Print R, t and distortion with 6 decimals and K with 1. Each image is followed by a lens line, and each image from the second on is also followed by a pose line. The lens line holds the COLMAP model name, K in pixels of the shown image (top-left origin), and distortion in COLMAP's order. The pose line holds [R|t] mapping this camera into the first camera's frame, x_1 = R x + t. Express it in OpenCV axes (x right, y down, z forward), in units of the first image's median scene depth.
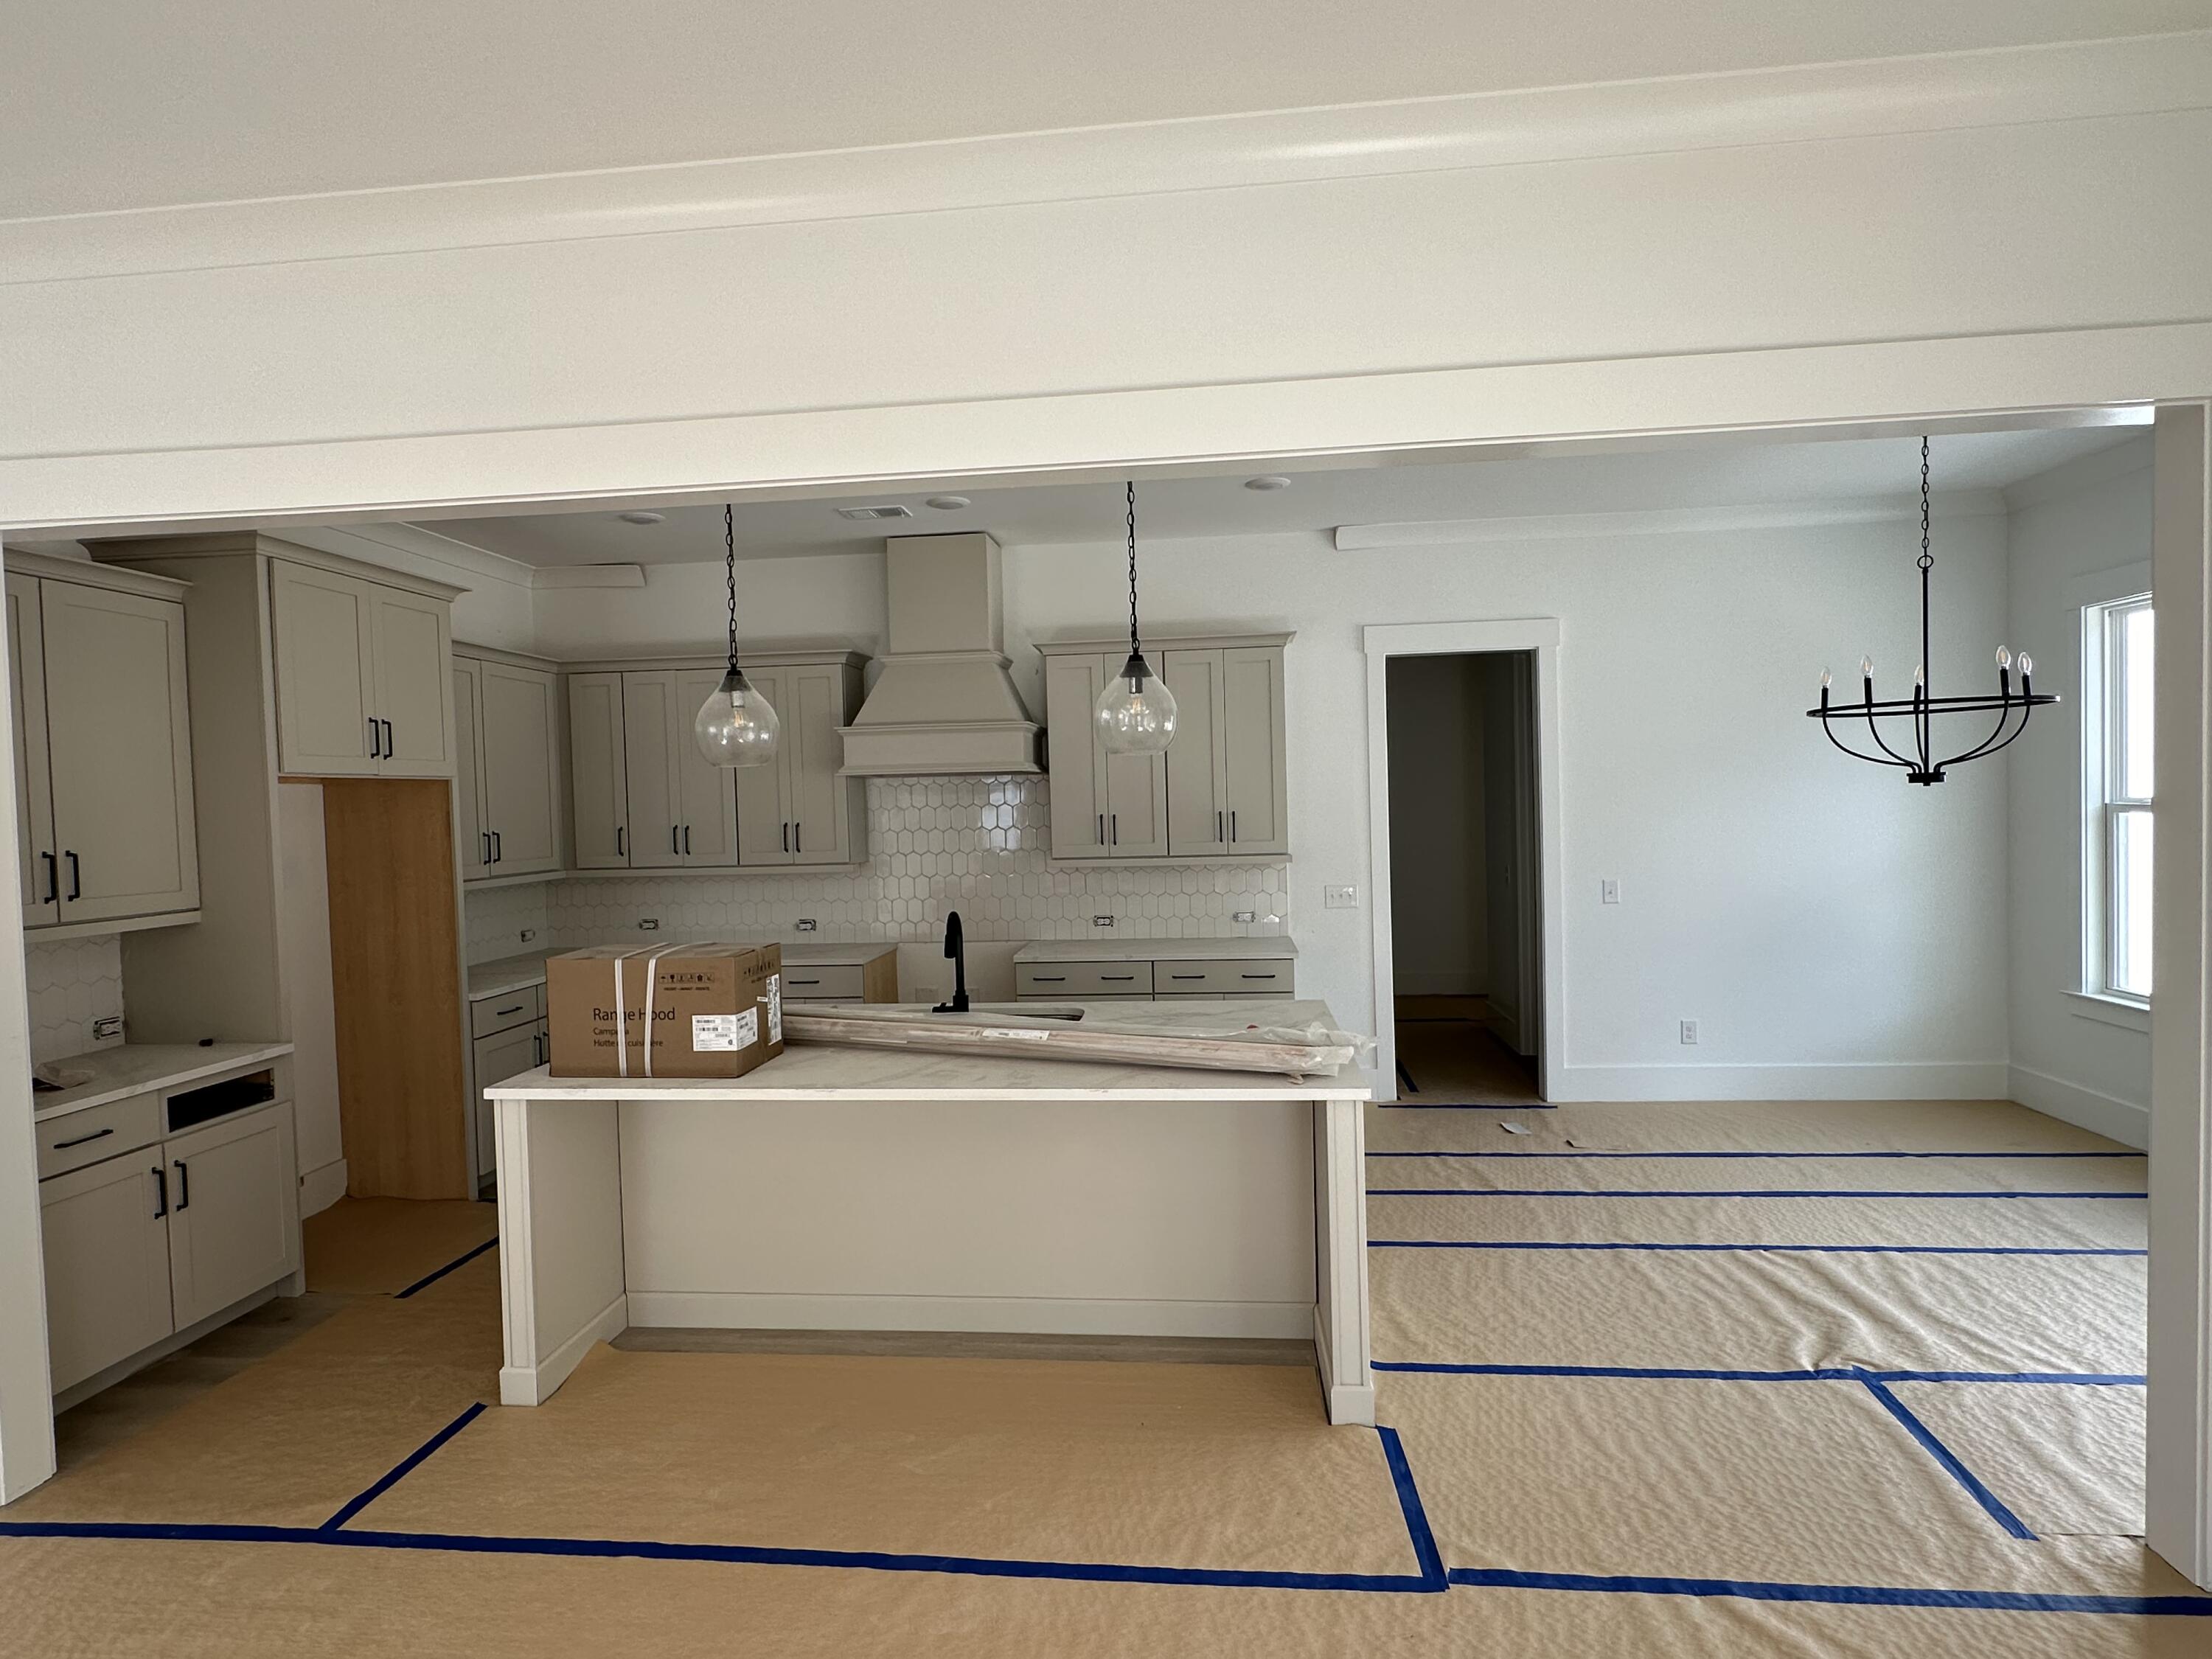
lens RADIAL K [[1160.5, 0, 1096.7], [0, 1160.5, 840.1], [0, 0, 1]] dist [0.000349, 0.000446]
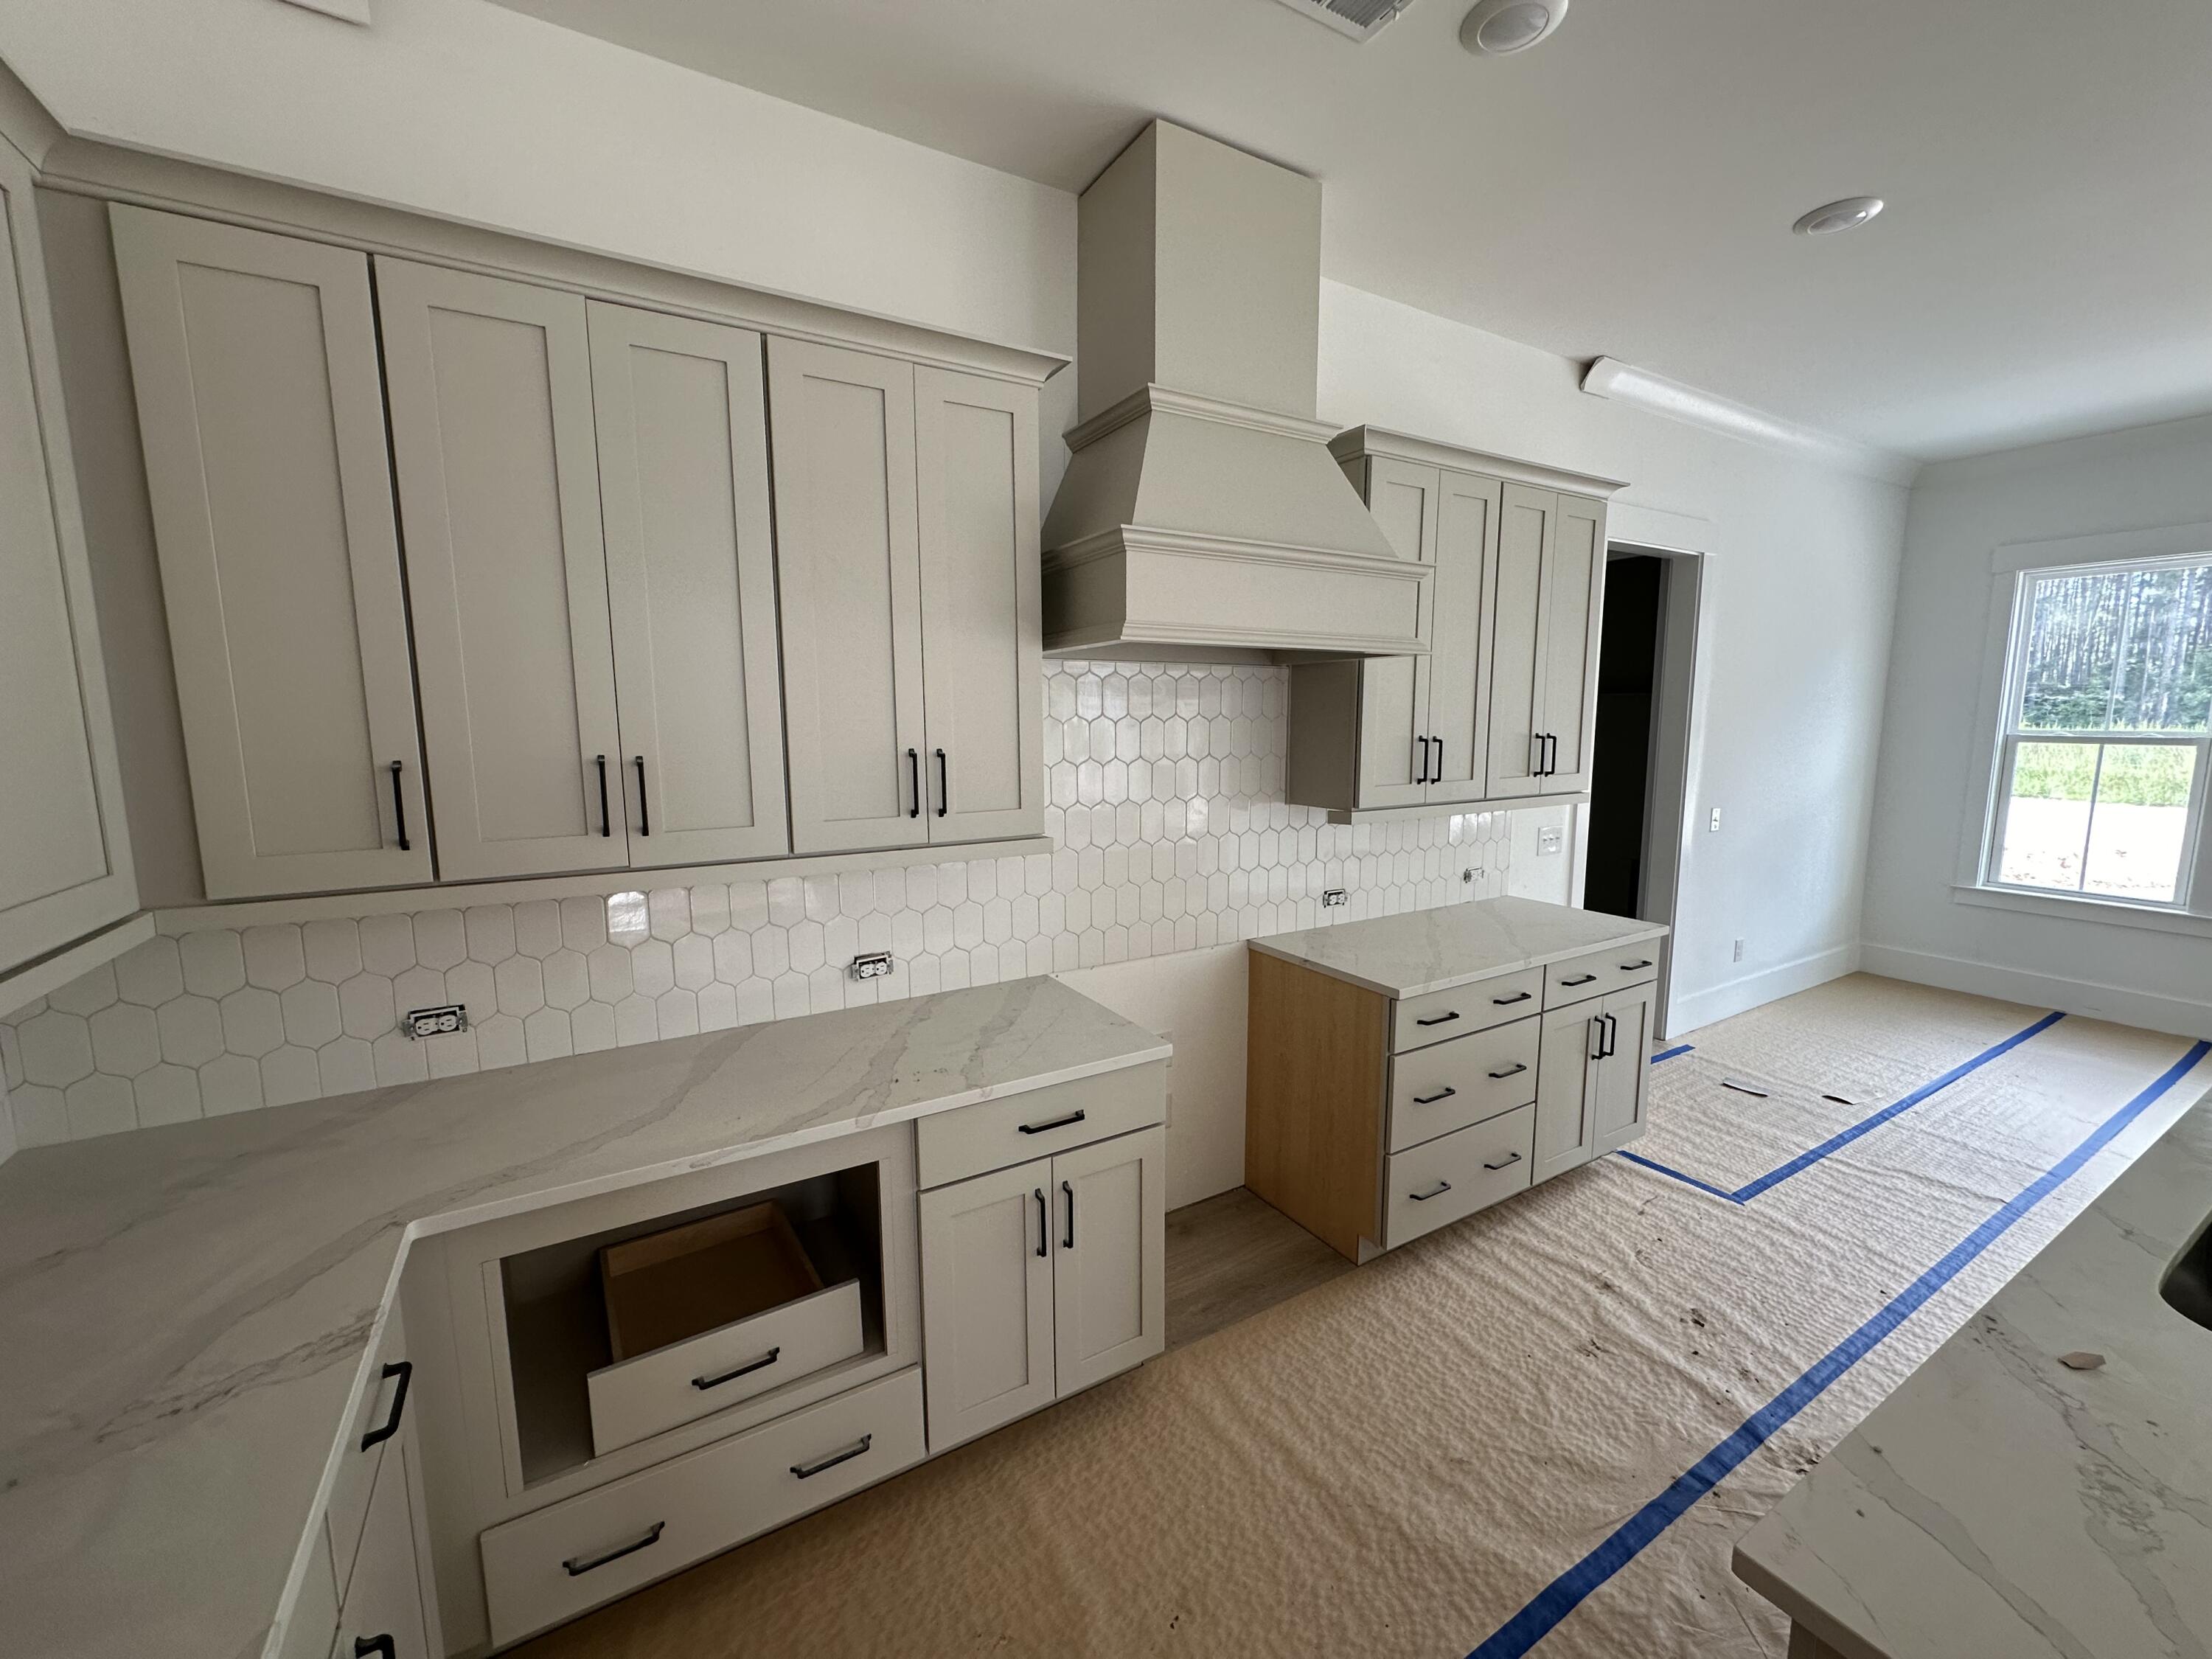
lens RADIAL K [[878.2, 0, 1106.0], [0, 878.2, 829.5], [0, 0, 1]] dist [0.001332, 0.000213]
pose [[0.801530, -0.053342, 0.595570, -0.483709], [0.004465, 0.996519, 0.083244, -0.013984], [-0.597938, -0.064064, 0.798978, 0.836650]]
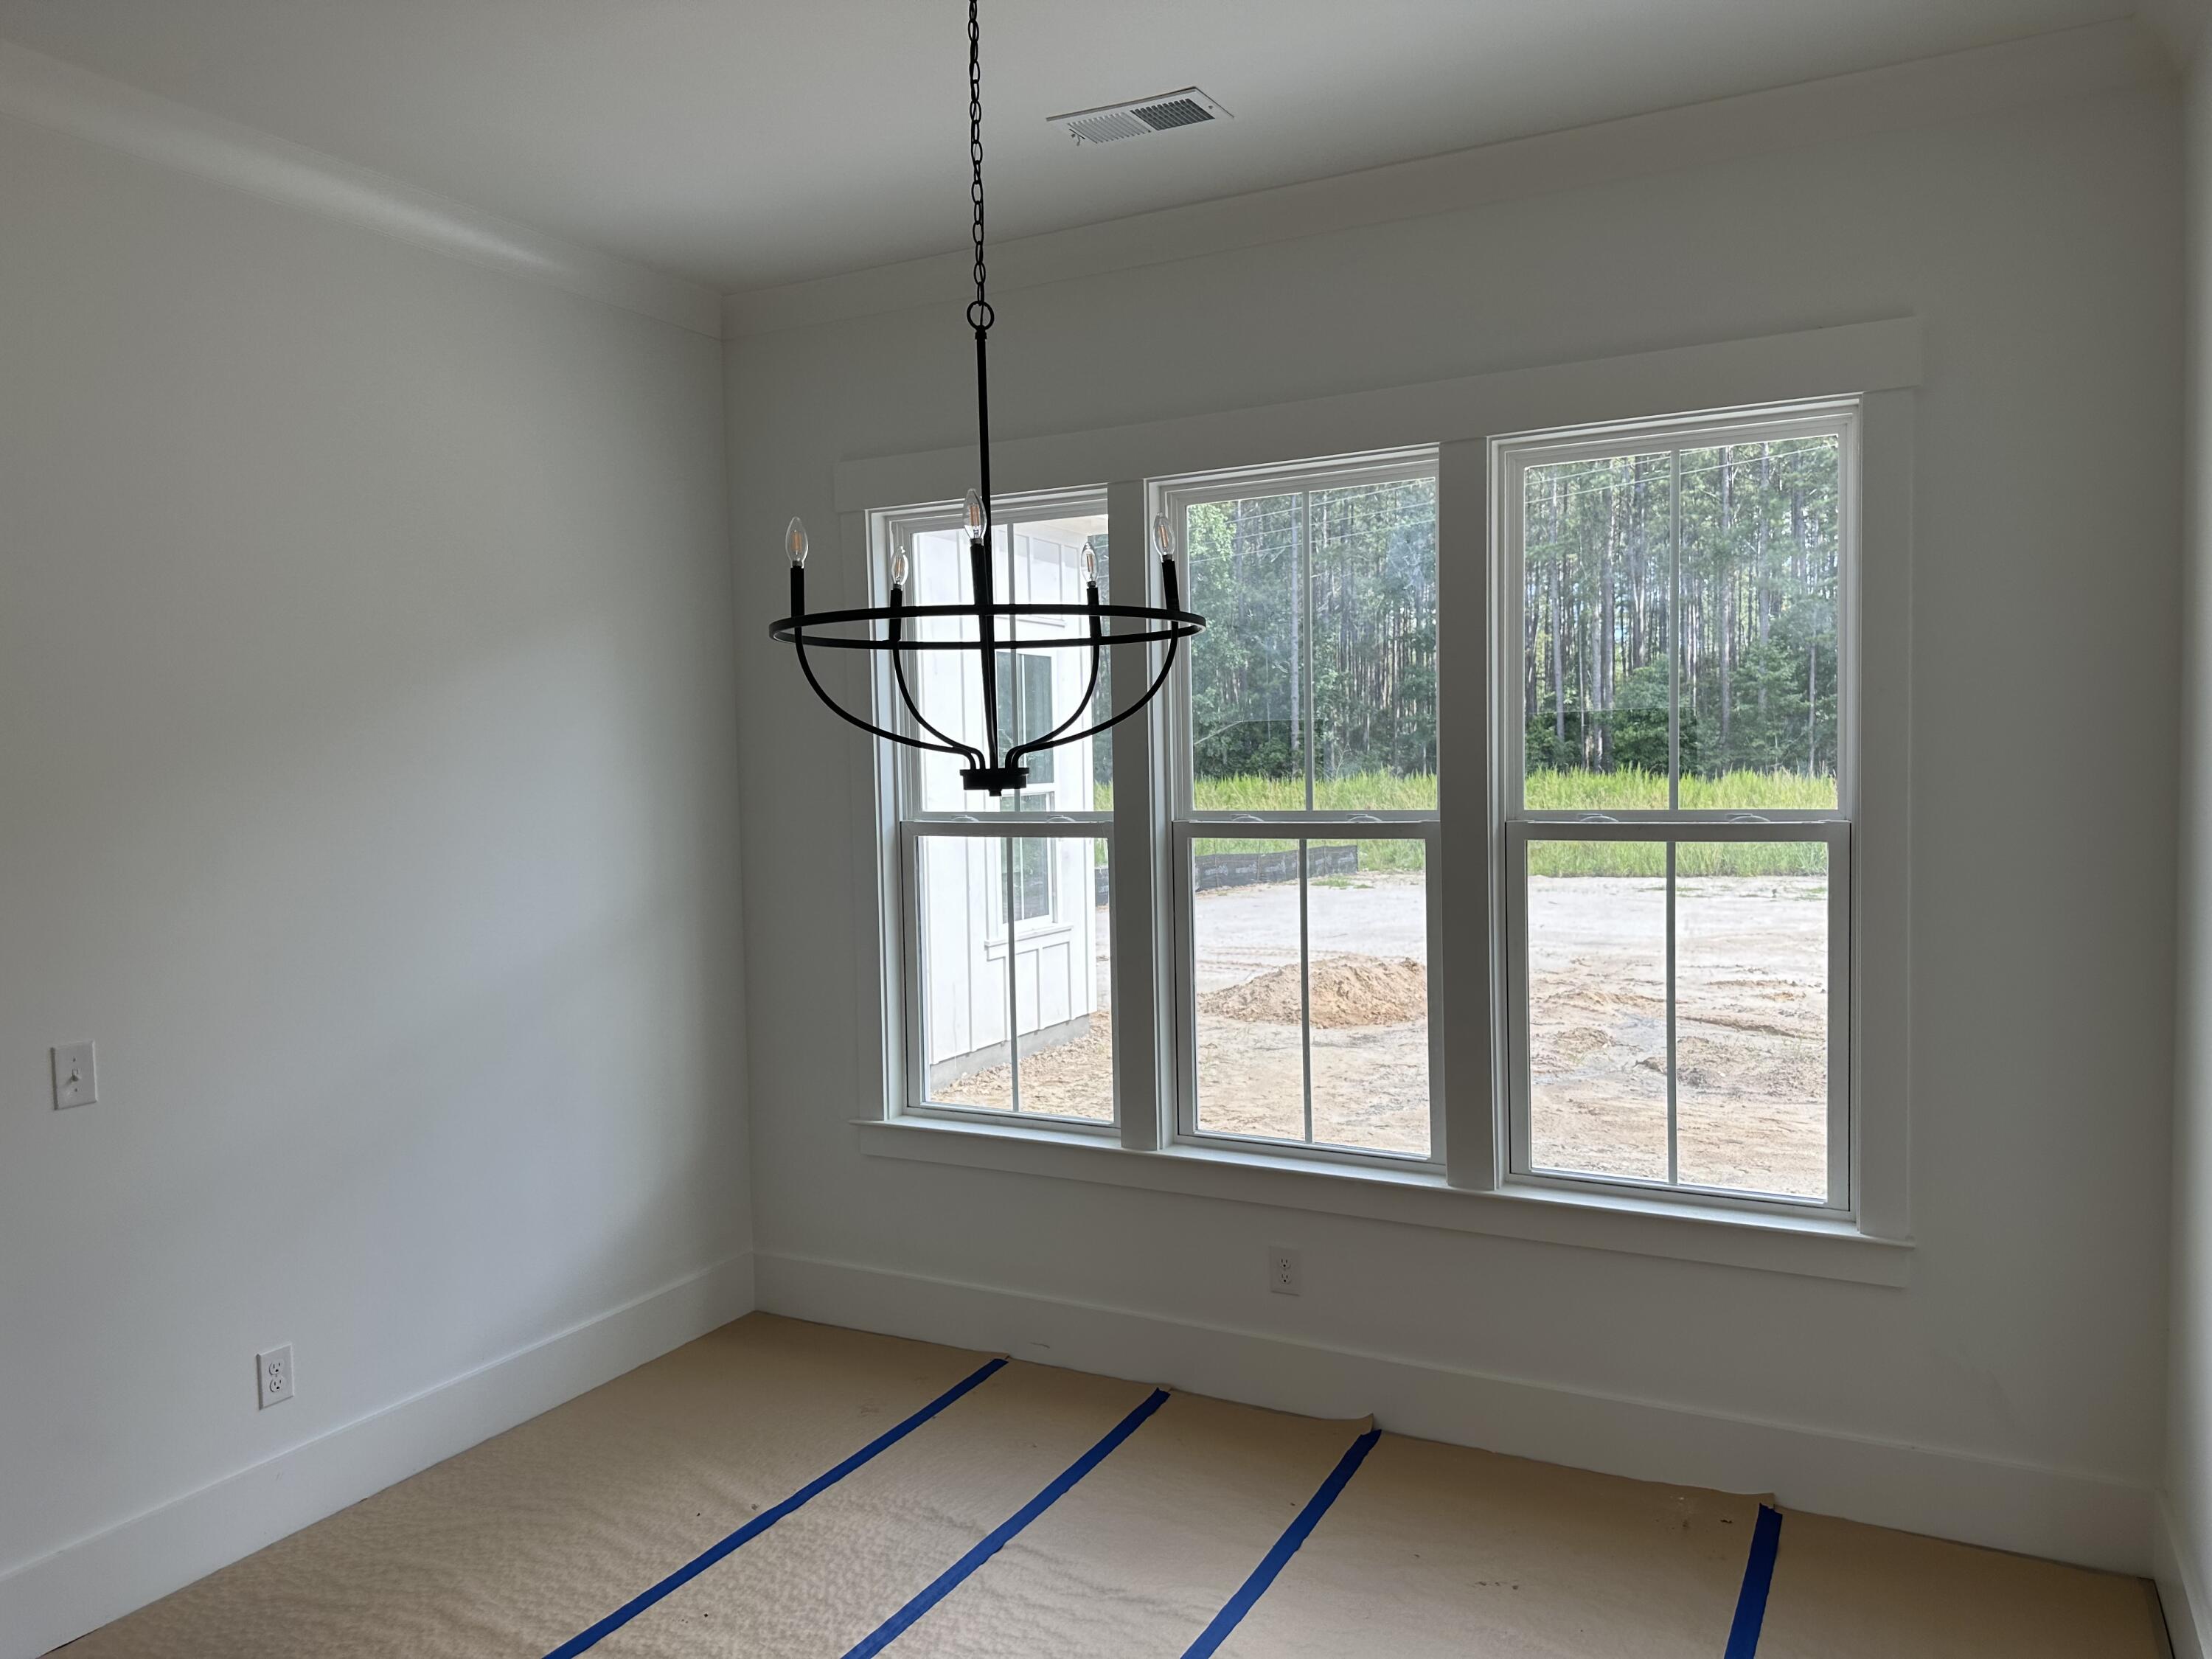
lens RADIAL K [[1553.8, 0, 1104.6], [0, 1553.8, 857.5], [0, 0, 1]] dist [0.069647, -0.000184]
pose [[0.382810, -0.037081, 0.923083, 0.115148], [0.042787, 0.998834, 0.022380, -0.027244], [-0.922836, 0.030929, 0.383950, 0.576034]]
